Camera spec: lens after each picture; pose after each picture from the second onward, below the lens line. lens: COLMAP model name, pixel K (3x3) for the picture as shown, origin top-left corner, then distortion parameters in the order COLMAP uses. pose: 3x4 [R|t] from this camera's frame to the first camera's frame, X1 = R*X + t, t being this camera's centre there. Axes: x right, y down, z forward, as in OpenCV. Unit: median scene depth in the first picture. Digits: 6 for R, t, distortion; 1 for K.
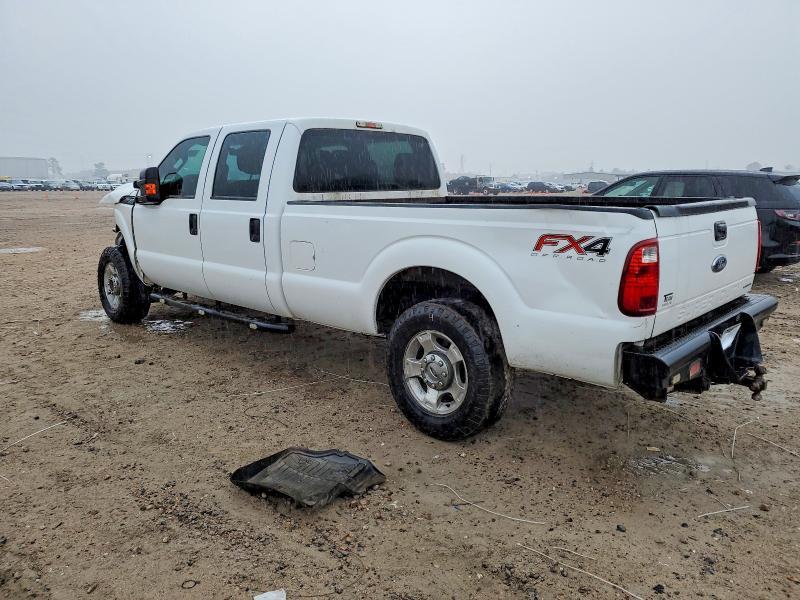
lens RADIAL K [[627.3, 0, 400.0], [0, 627.3, 300.0], [0, 0, 1]] dist [-0.002115, -0.007915]
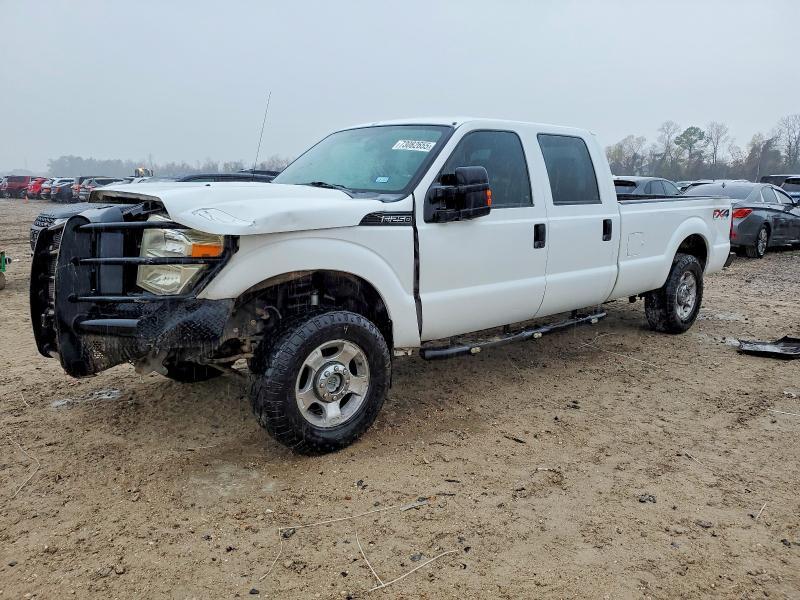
lens RADIAL K [[627.3, 0, 400.0], [0, 627.3, 300.0], [0, 0, 1]] dist [-0.002115, -0.007915]
pose [[0.102647, -0.179306, 0.978424, -1.212052], [0.188608, 0.969284, 0.157844, -0.207336], [-0.976673, 0.168336, 0.133313, 1.082691]]
